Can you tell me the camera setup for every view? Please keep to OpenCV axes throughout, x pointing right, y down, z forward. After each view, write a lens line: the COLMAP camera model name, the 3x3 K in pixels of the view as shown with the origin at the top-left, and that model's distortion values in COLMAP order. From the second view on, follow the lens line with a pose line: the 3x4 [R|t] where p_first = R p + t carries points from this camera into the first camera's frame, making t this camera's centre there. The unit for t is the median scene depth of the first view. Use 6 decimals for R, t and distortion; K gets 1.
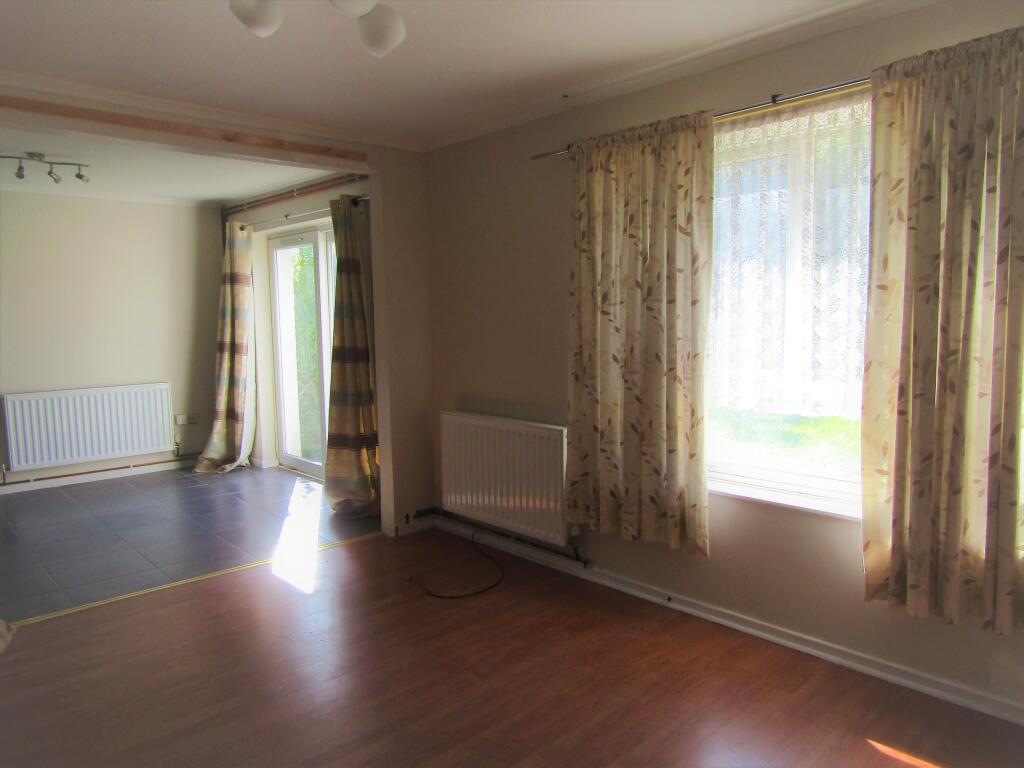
lens RADIAL K [[731.1, 0, 512.9], [0, 731.1, 381.4], [0, 0, 1]] dist [-0.003623, -0.003761]
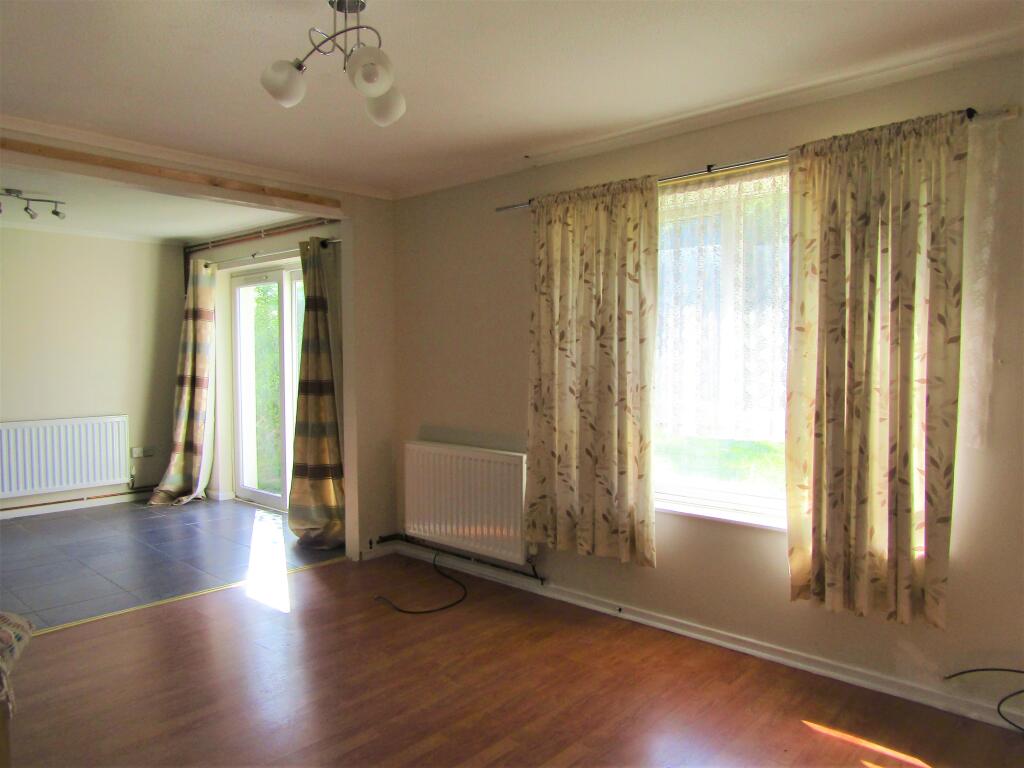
lens RADIAL K [[731.1, 0, 512.9], [0, 731.1, 381.4], [0, 0, 1]] dist [-0.003623, -0.003761]
pose [[0.996626, 0.010438, 0.081410, -0.041986], [-0.005745, 0.998319, -0.057670, 0.020881], [-0.081875, 0.057007, 0.995011, -0.105887]]
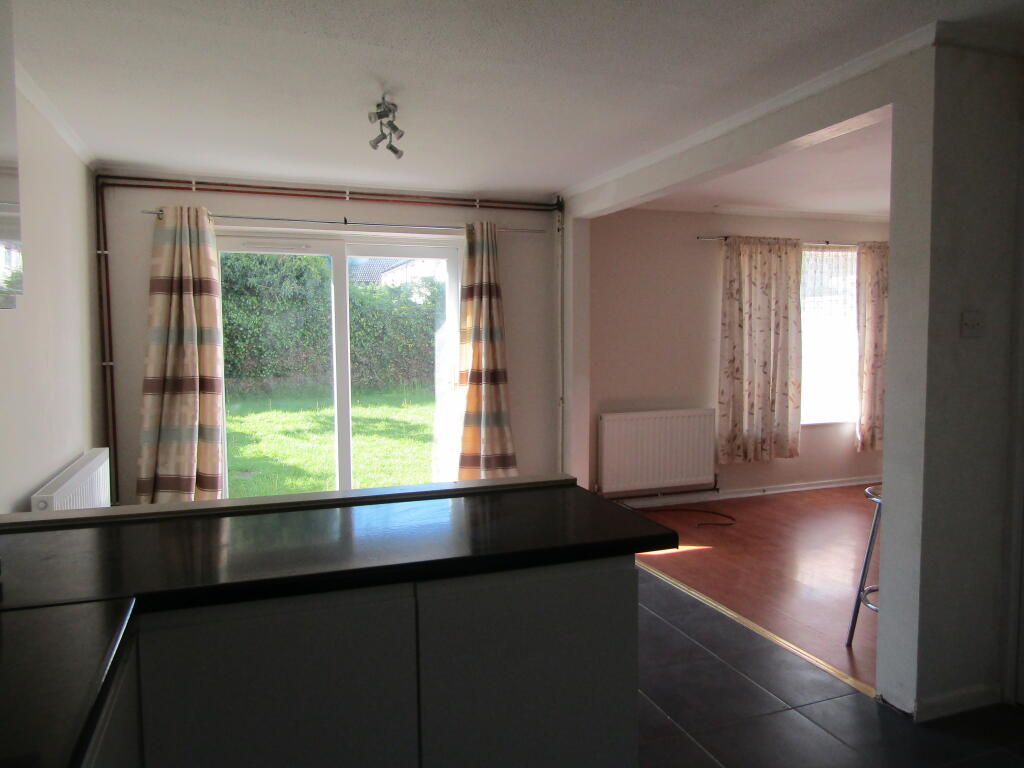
lens RADIAL K [[731.1, 0, 512.9], [0, 731.1, 381.4], [0, 0, 1]] dist [-0.003623, -0.003761]
pose [[0.374433, -0.052261, 0.925780, -1.854794], [0.088157, 0.995894, 0.020564, -0.078050], [-0.923054, 0.073914, 0.377503, 0.934525]]
